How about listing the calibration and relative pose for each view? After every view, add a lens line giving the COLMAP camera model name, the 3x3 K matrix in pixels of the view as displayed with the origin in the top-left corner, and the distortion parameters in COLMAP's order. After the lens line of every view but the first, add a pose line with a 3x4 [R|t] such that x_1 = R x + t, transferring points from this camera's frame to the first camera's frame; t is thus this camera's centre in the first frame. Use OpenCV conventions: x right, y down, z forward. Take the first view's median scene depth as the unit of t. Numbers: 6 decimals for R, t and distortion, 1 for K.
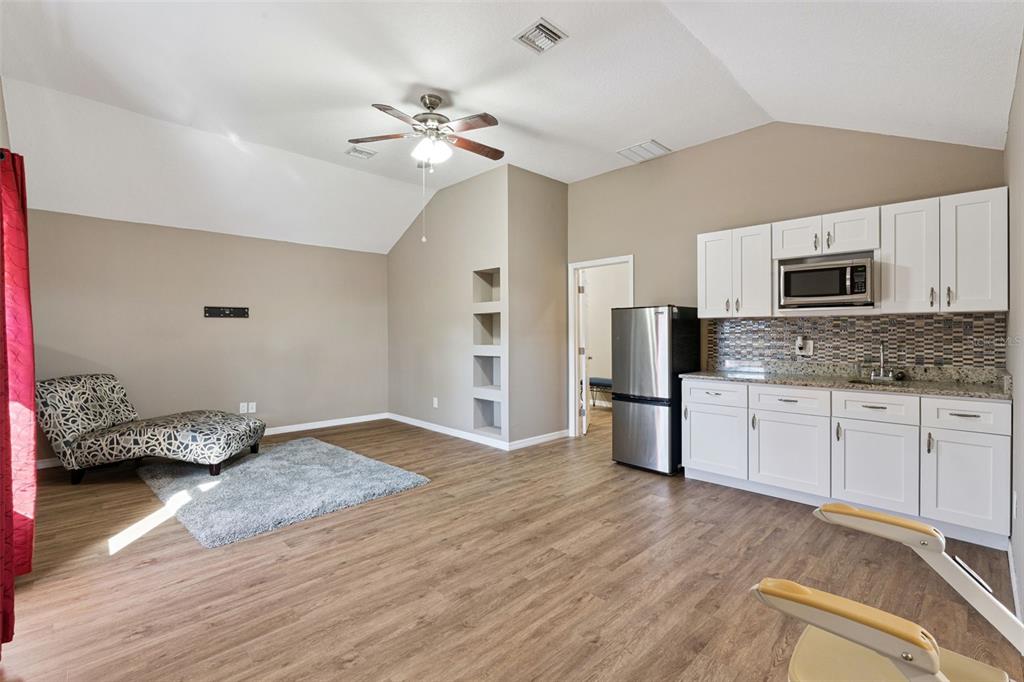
lens RADIAL K [[484.2, 0, 512.0], [0, 484.2, 341.0], [0, 0, 1]] dist [-0.005442, -0.000670]
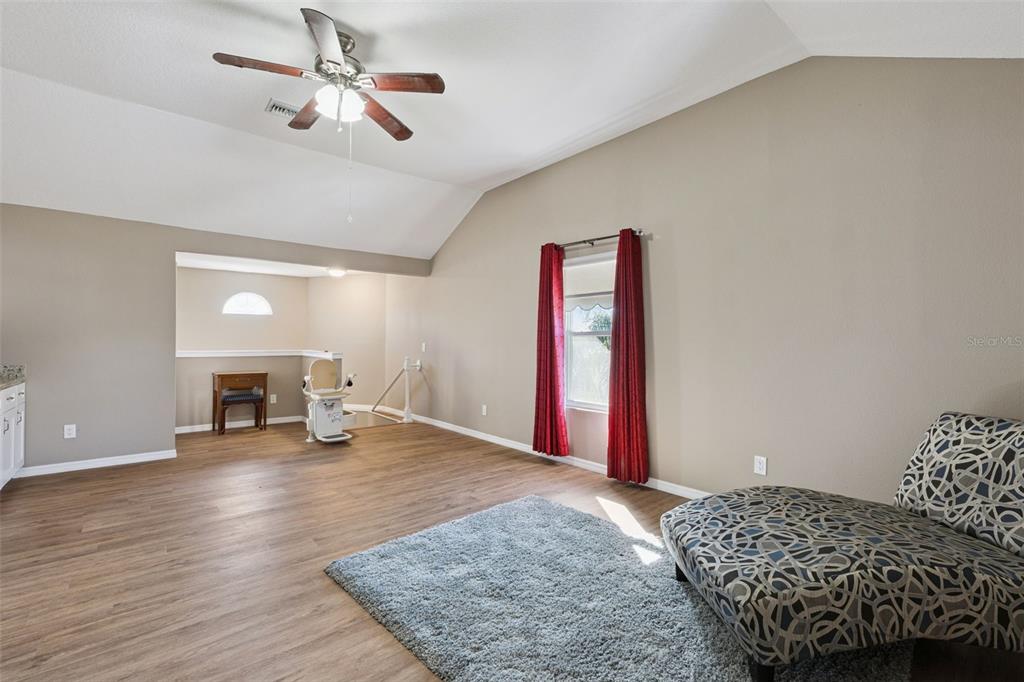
lens RADIAL K [[484.2, 0, 512.0], [0, 484.2, 341.0], [0, 0, 1]] dist [-0.005442, -0.000670]
pose [[-0.997886, -0.000122, 0.064983, -0.598882], [0.000587, 0.999940, 0.010896, -0.020503], [-0.064981, 0.010912, -0.997827, 2.123647]]
